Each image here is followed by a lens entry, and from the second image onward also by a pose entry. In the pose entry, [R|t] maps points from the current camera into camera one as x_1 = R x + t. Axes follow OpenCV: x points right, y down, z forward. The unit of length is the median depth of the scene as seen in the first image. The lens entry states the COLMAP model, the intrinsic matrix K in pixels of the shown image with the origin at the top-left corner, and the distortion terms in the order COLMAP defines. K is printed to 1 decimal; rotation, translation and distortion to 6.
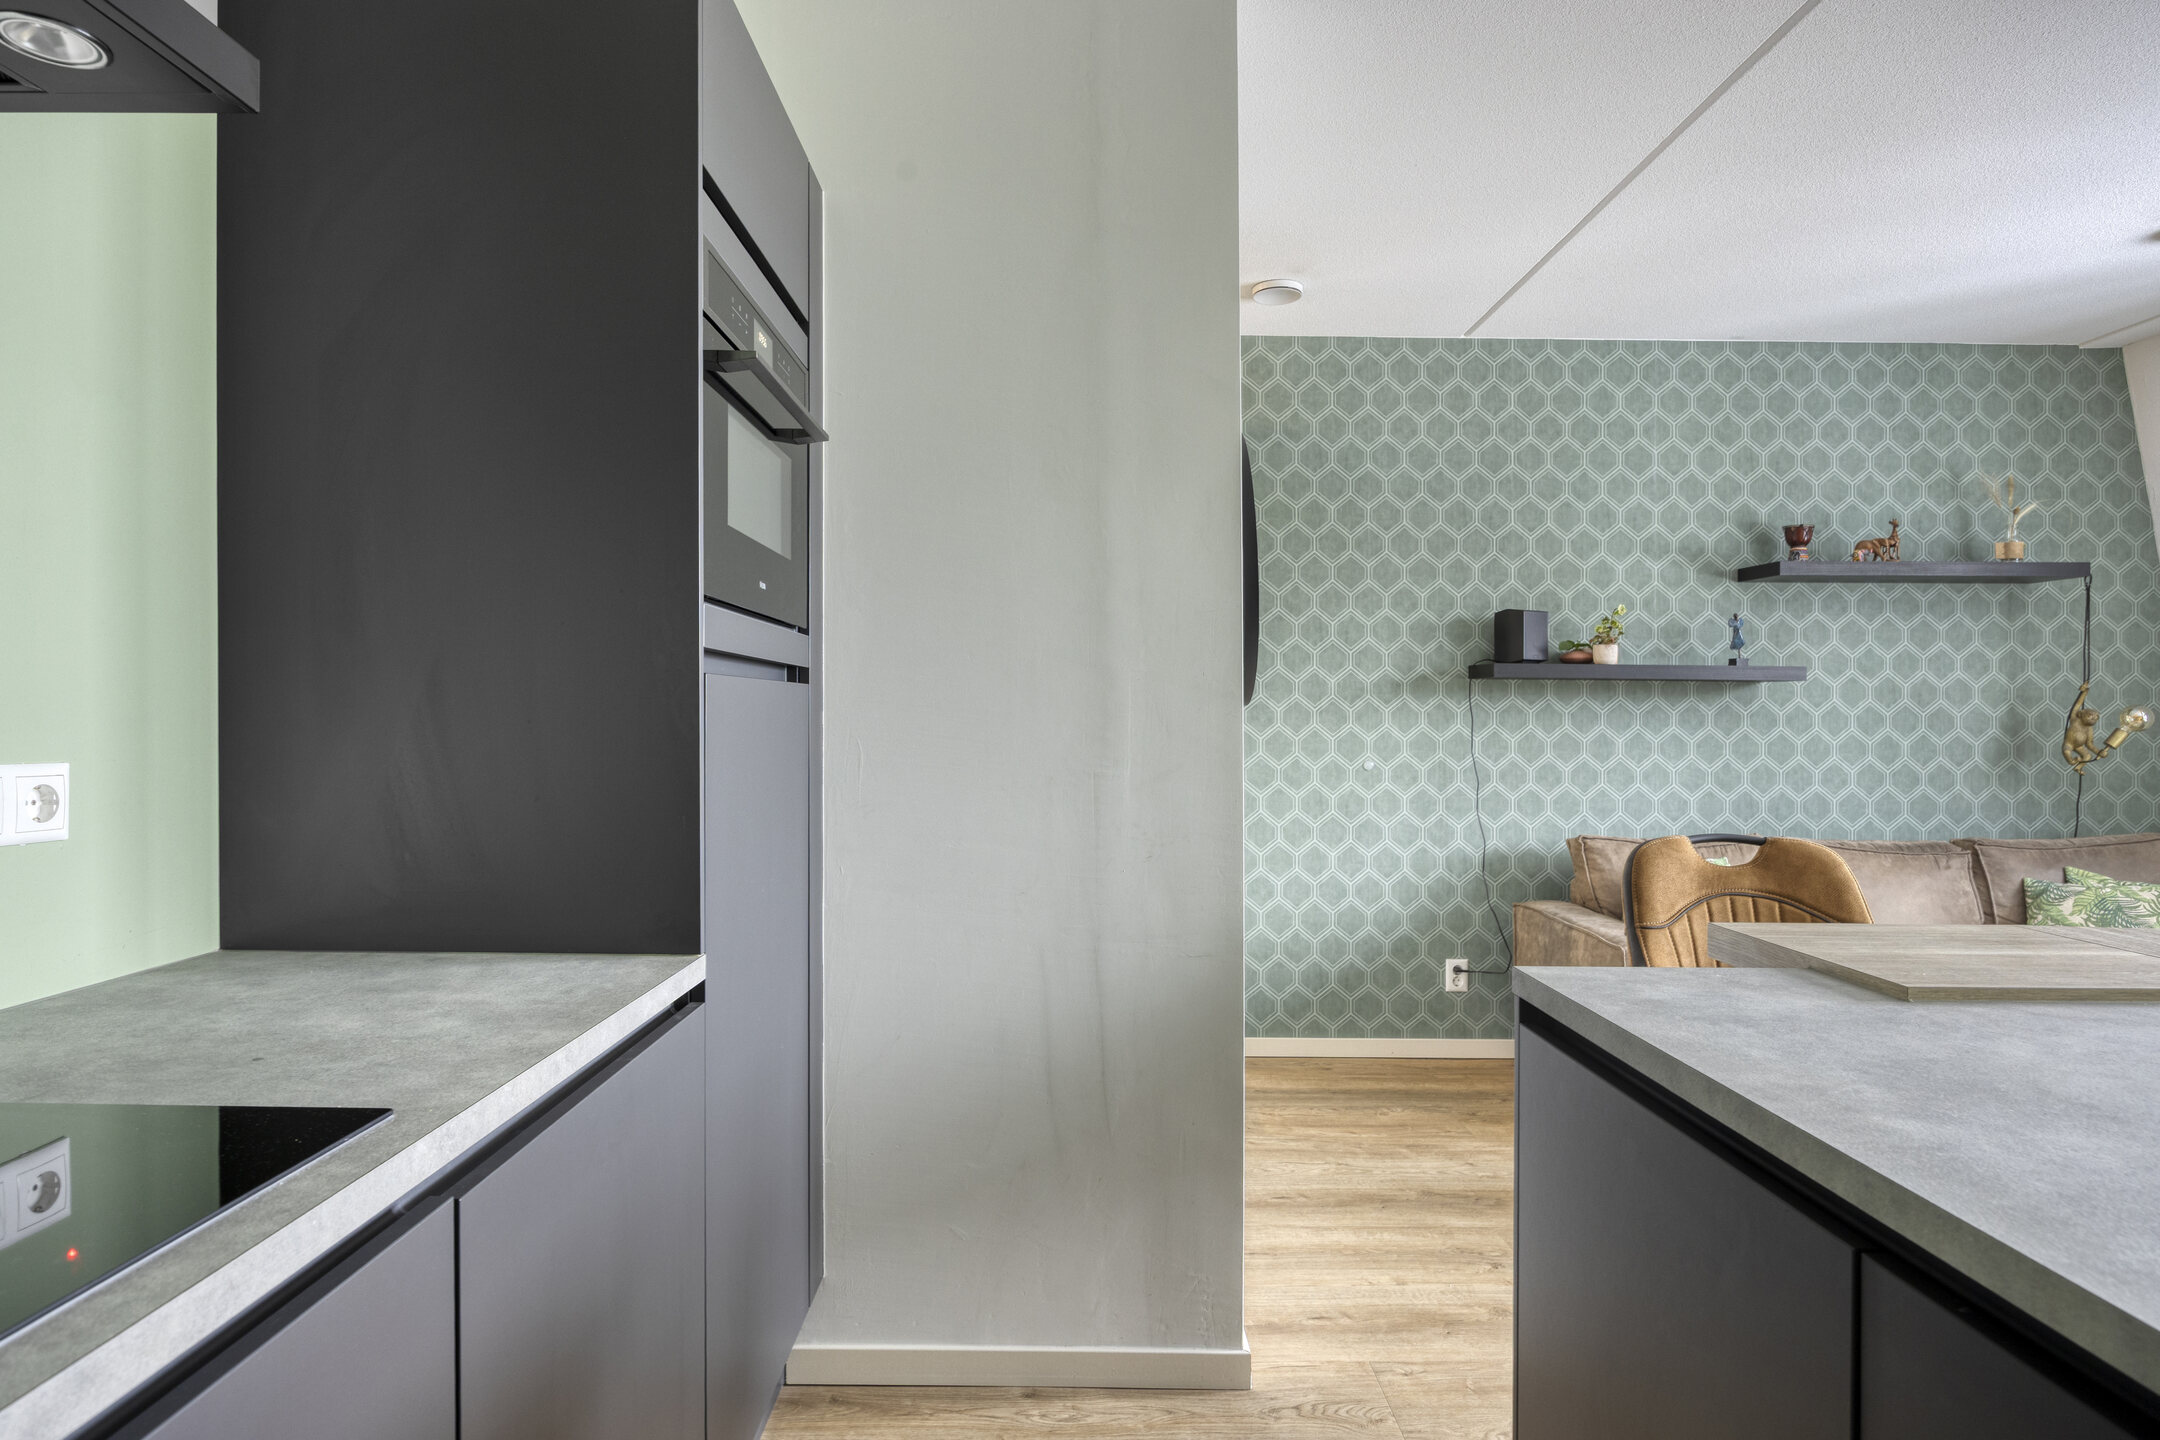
lens RADIAL K [[1197.8, 0, 1073.4], [0, 1197.8, 717.3], [0, 0, 1]] dist [0.000928, -0.000513]
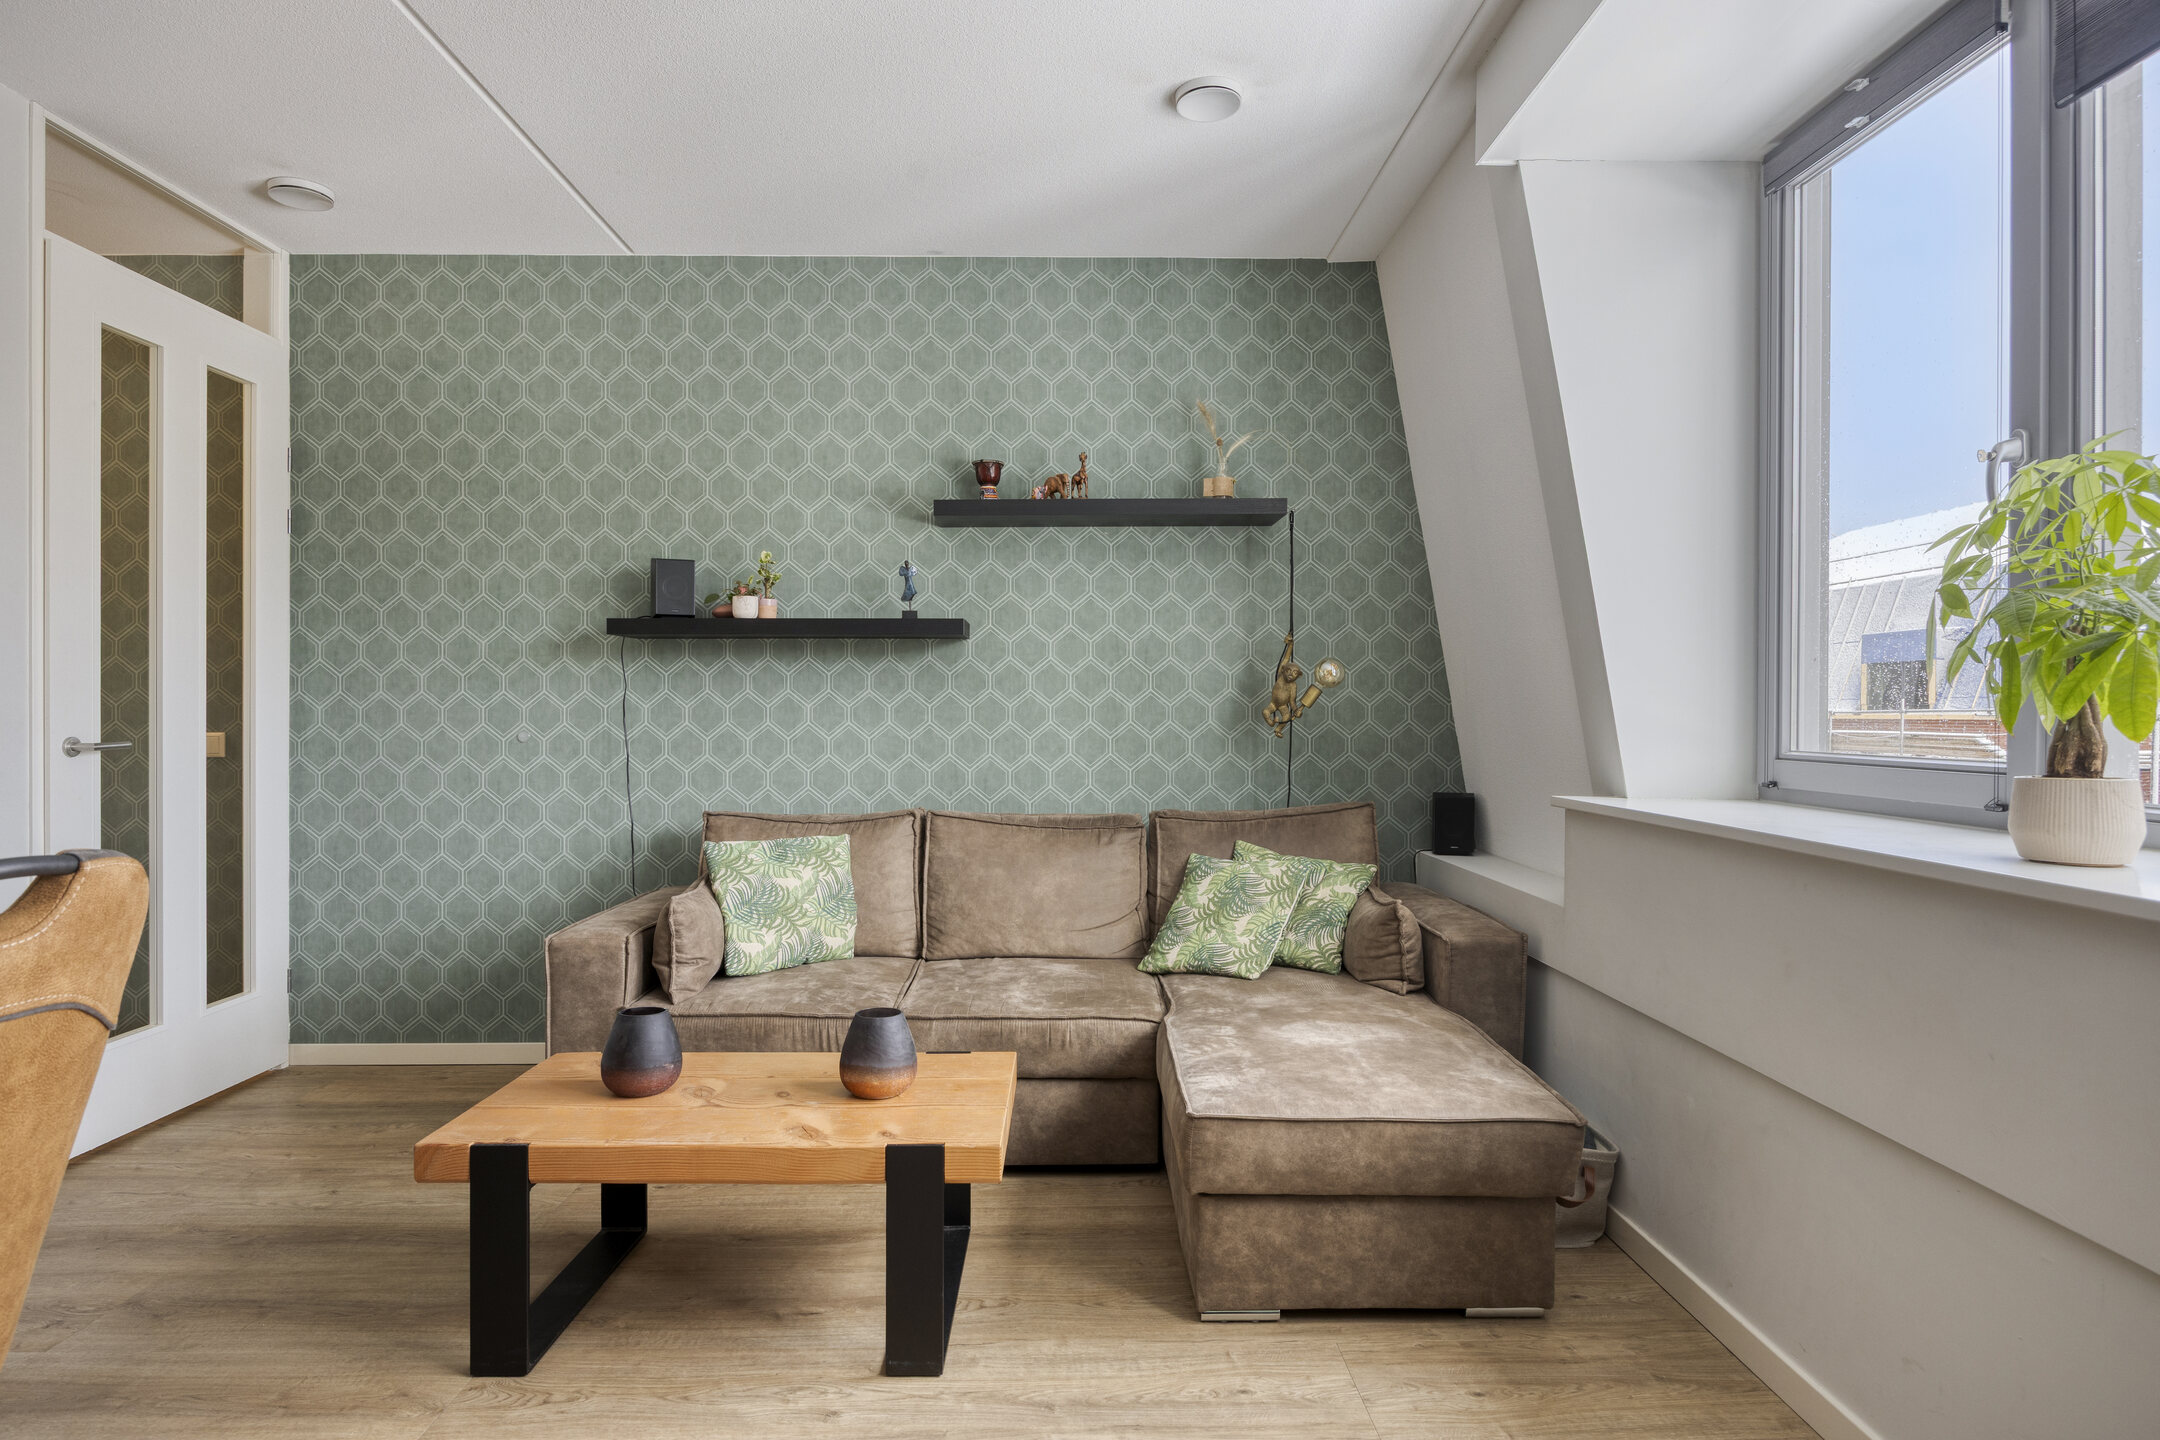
lens RADIAL K [[1197.8, 0, 1083.9], [0, 1197.8, 722.6], [0, 0, 1]] dist [0.000928, -0.000513]
pose [[0.999909, -0.010854, 0.008007, 0.652267], [0.010799, 0.999918, 0.006892, 0.027845], [-0.008081, -0.006805, 0.999944, 0.105499]]
